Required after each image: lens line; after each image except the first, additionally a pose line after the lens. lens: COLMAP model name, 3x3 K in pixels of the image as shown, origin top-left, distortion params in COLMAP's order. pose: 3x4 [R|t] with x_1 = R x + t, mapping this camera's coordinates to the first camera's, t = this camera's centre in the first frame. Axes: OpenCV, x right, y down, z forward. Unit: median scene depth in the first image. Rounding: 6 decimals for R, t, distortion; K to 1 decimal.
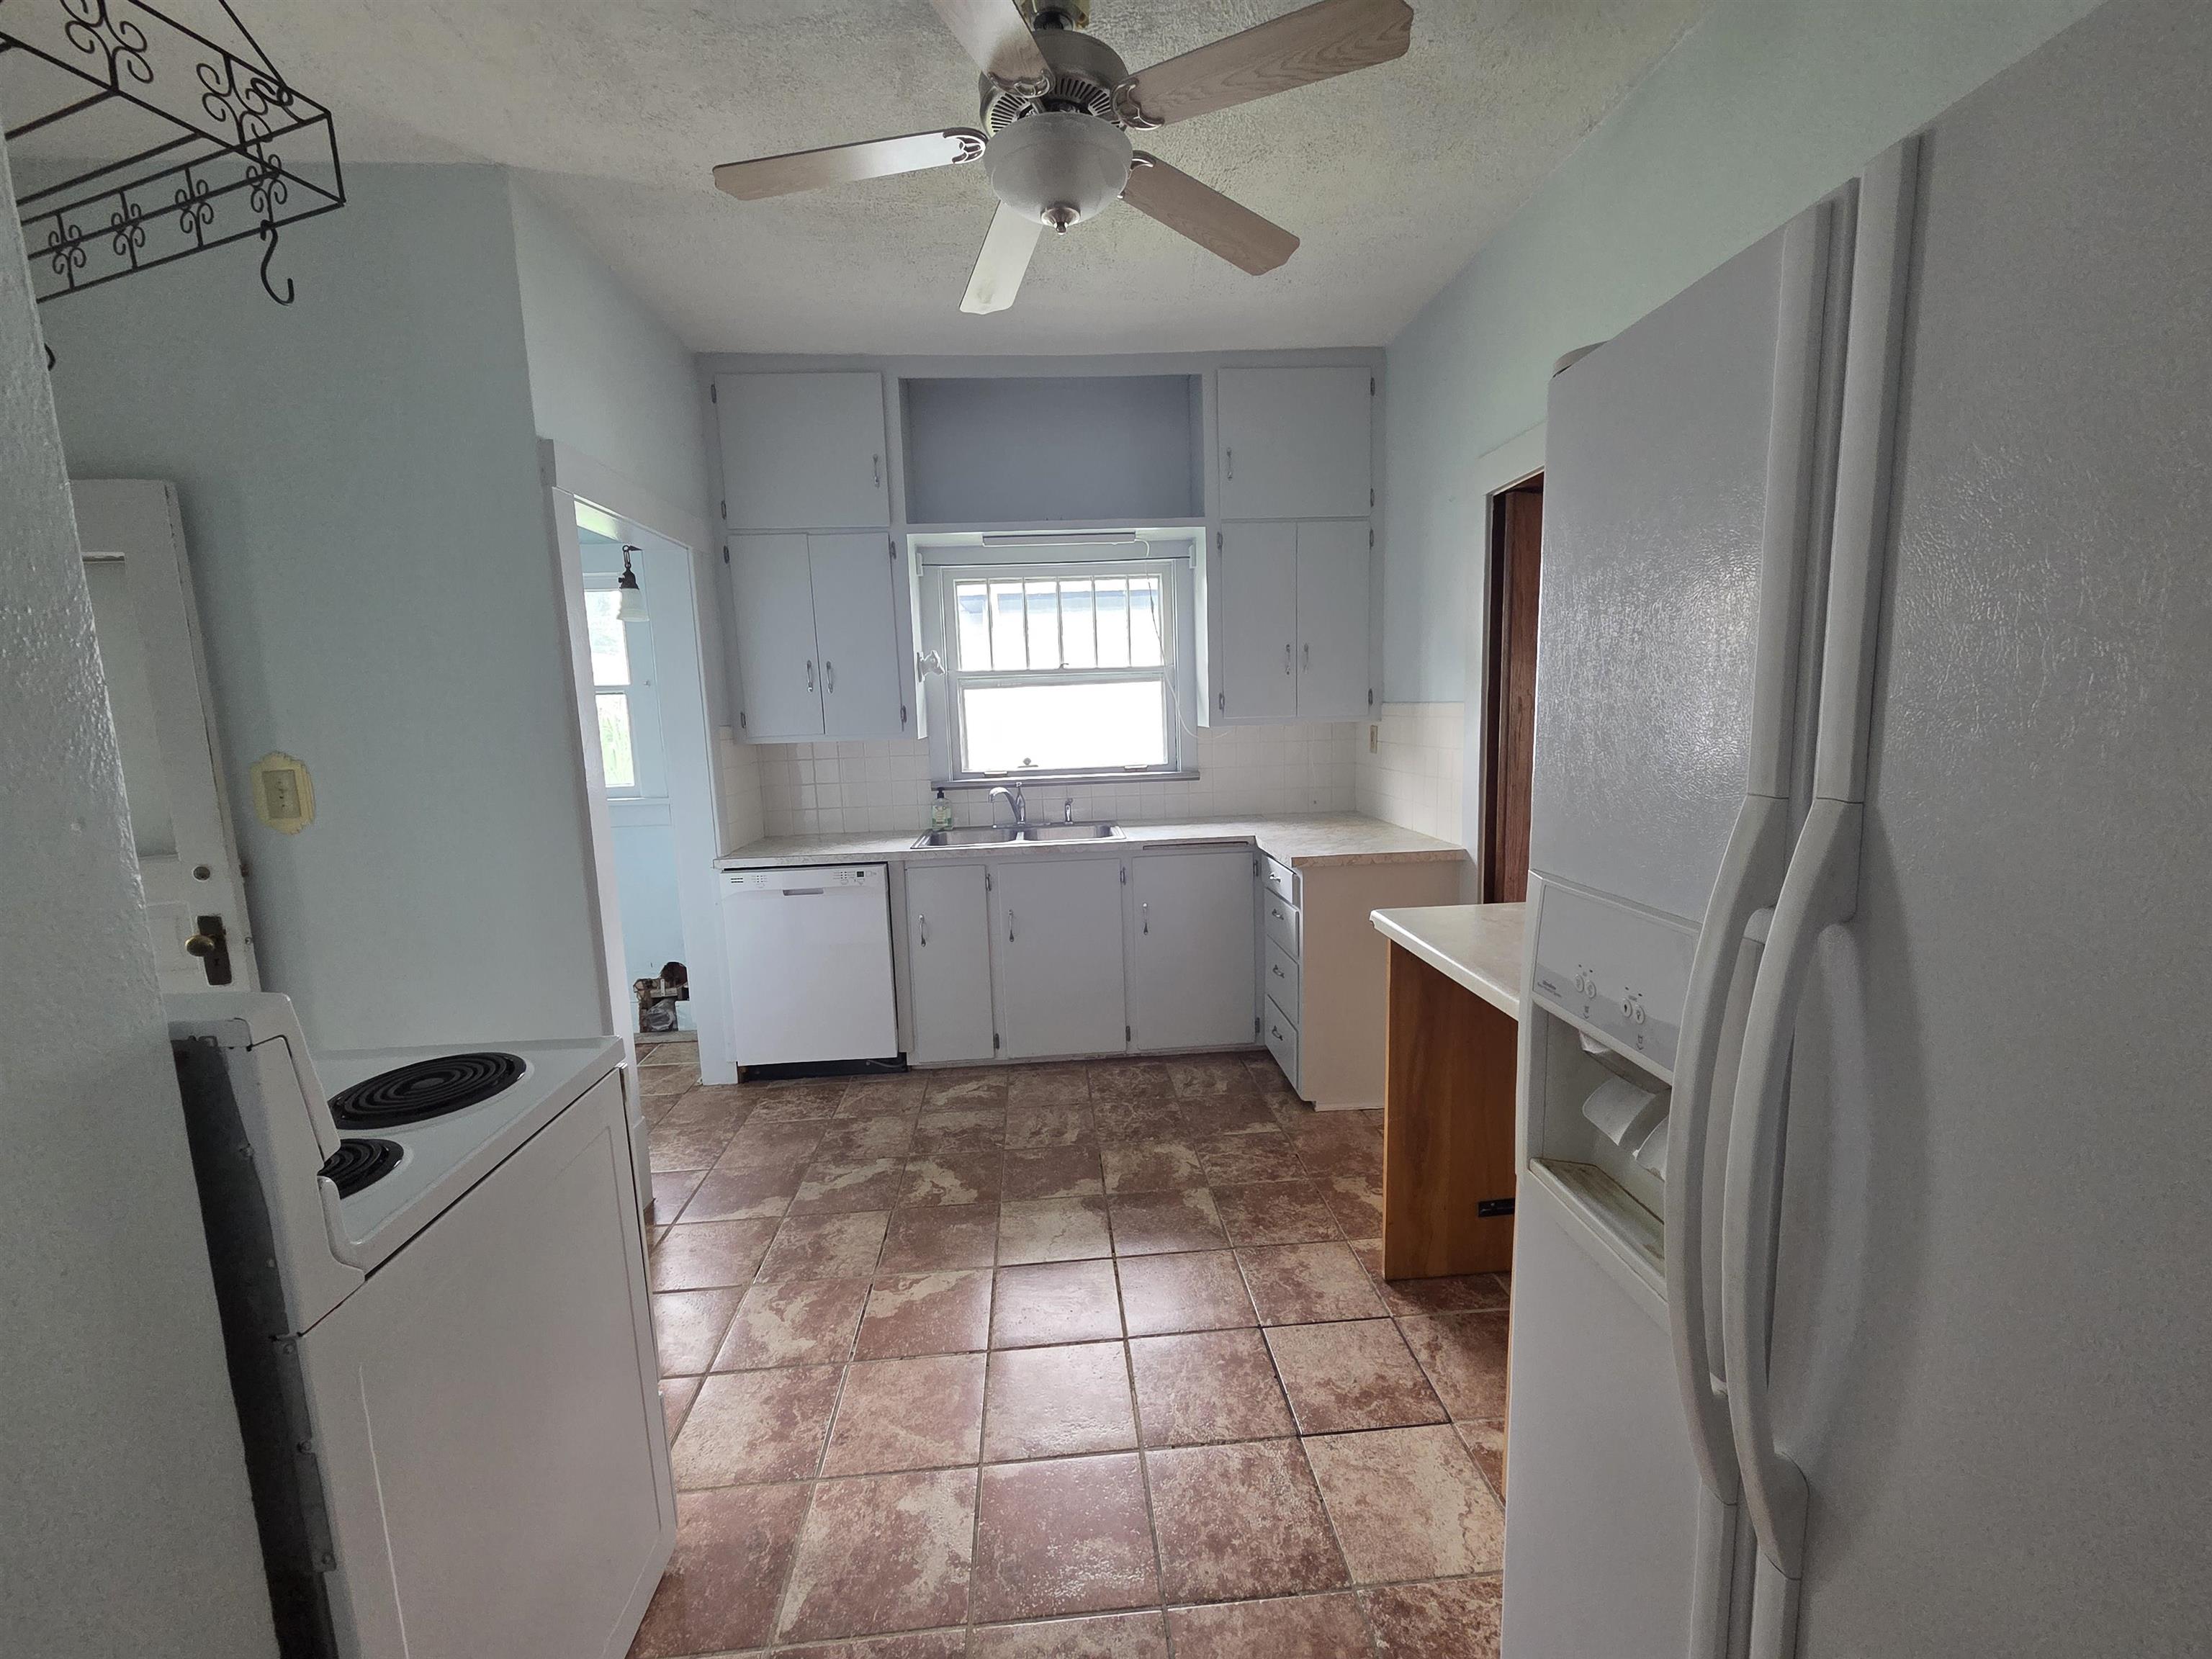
lens RADIAL K [[902.8, 0, 1104.4], [0, 902.8, 831.1], [0, 0, 1]] dist [0.000815, -0.000383]
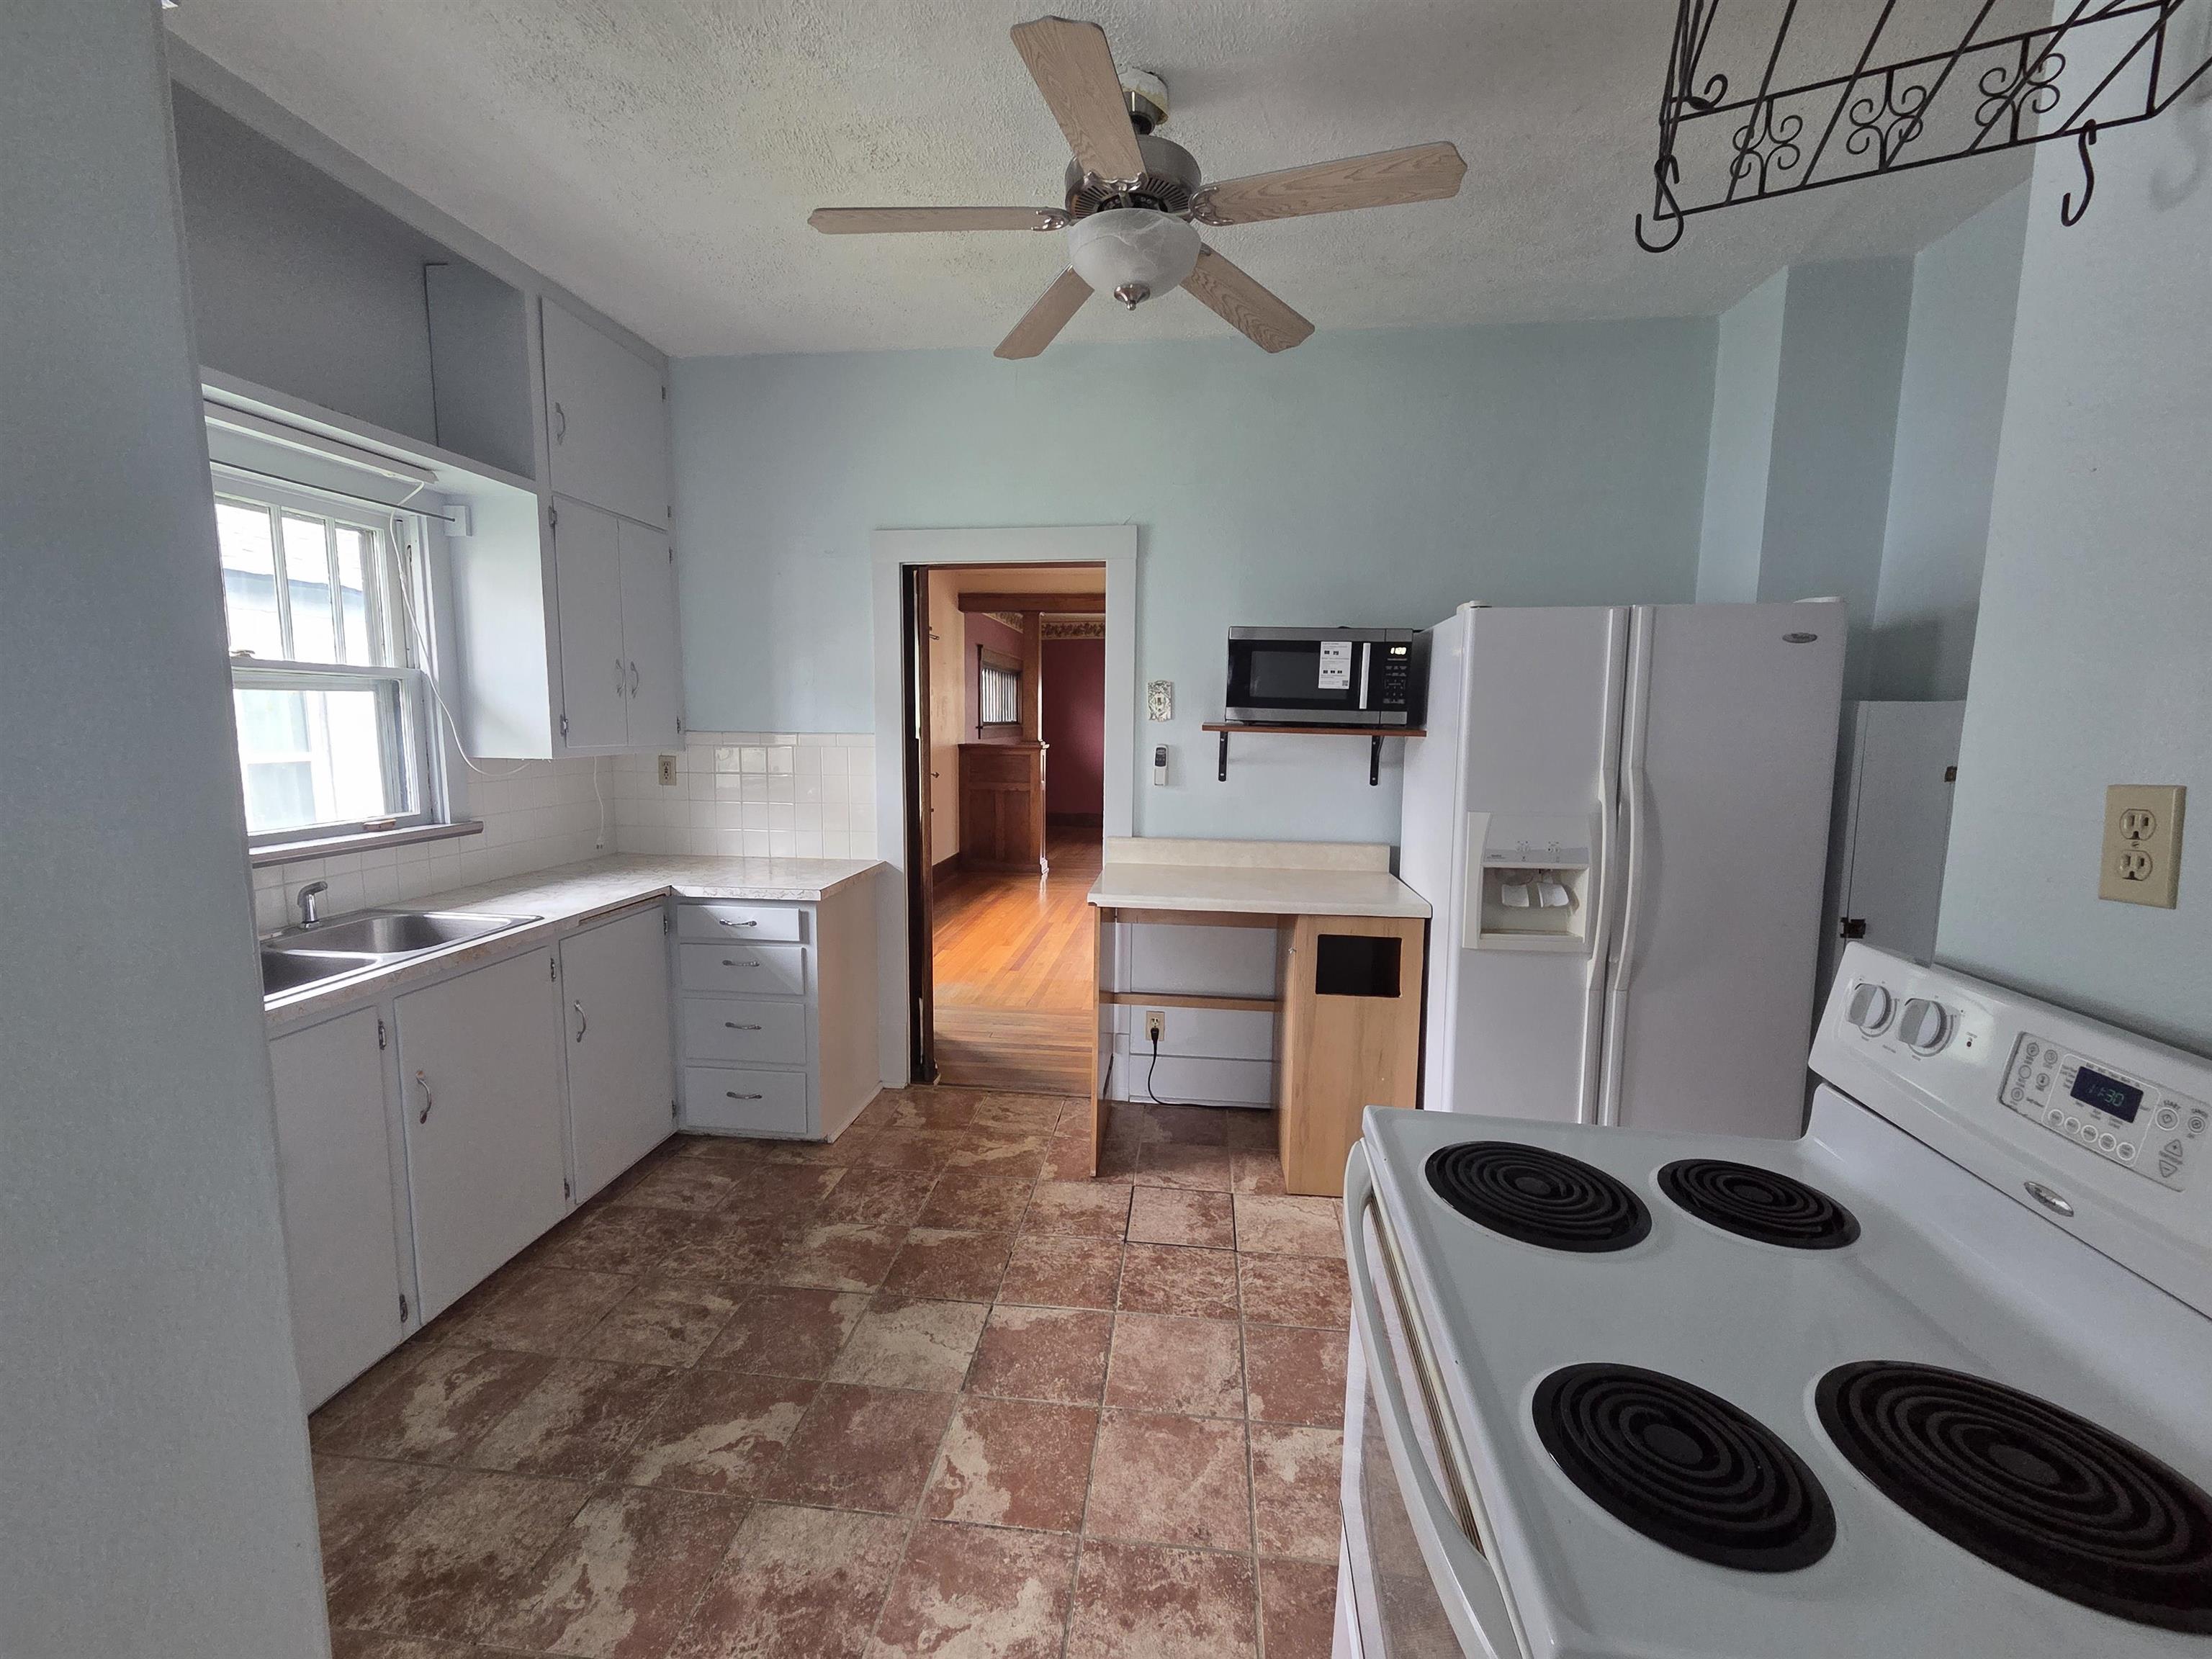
lens RADIAL K [[902.8, 0, 1102.0], [0, 902.8, 829.2], [0, 0, 1]] dist [0.000815, -0.000383]
pose [[0.188572, -0.087540, 0.978150, -0.714967], [0.122730, 0.990311, 0.064968, -0.064650], [-0.974360, 0.107798, 0.197489, 0.528363]]
